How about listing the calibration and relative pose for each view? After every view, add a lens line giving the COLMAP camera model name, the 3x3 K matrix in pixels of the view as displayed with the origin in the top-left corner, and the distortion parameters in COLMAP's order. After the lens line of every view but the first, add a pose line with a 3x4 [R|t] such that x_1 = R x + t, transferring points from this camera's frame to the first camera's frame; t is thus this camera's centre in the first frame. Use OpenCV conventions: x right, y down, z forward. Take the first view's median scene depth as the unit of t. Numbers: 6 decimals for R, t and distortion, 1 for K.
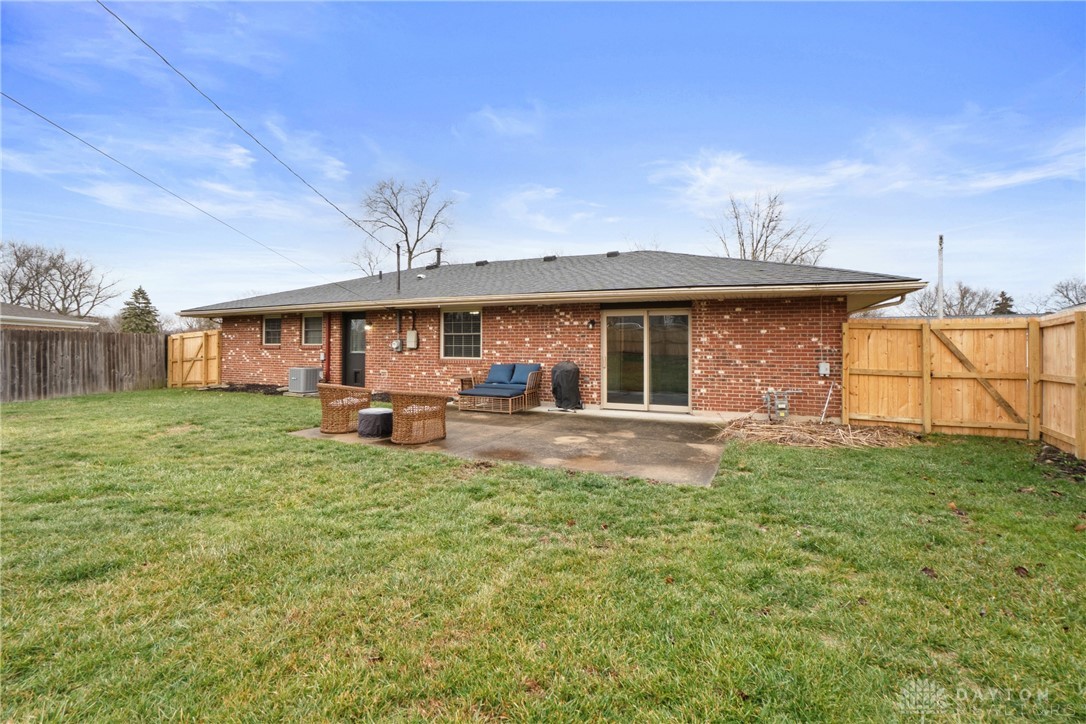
lens RADIAL K [[469.3, 0, 540.3], [0, 469.3, 366.8], [0, 0, 1]] dist [-0.035157, 0.000154]
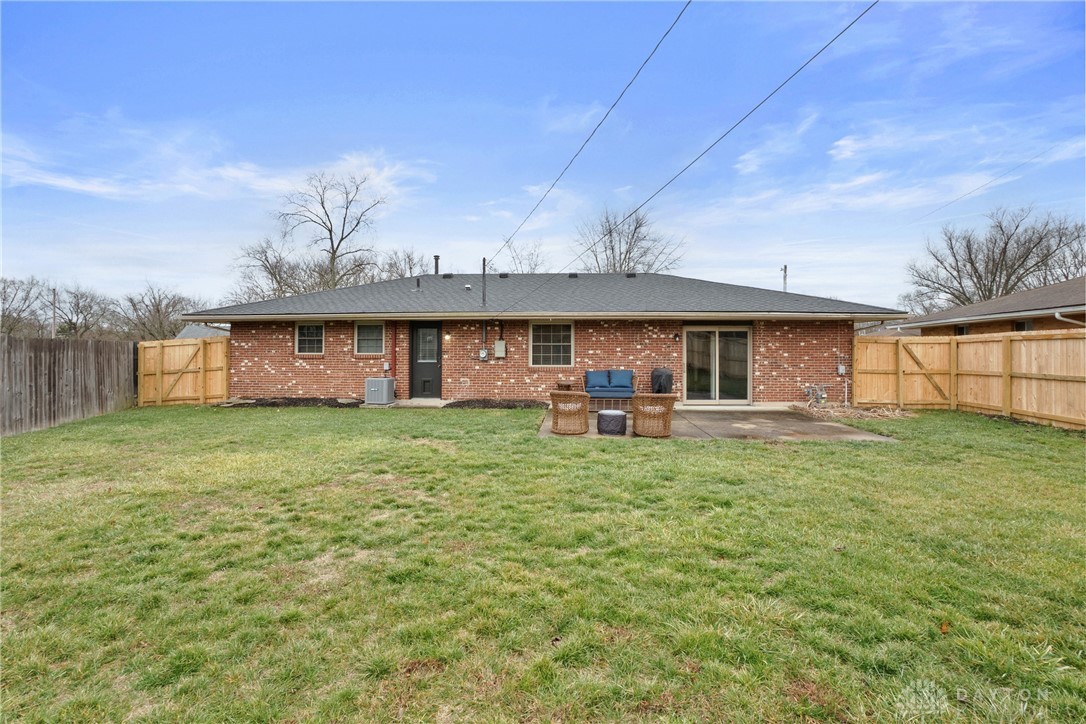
lens RADIAL K [[469.3, 0, 540.3], [0, 469.3, 366.8], [0, 0, 1]] dist [-0.035157, 0.000154]
pose [[0.937403, -0.015855, 0.347884, -0.605710], [0.018798, 0.999810, -0.005086, -0.011439], [-0.347738, 0.011307, 0.937524, -0.035896]]
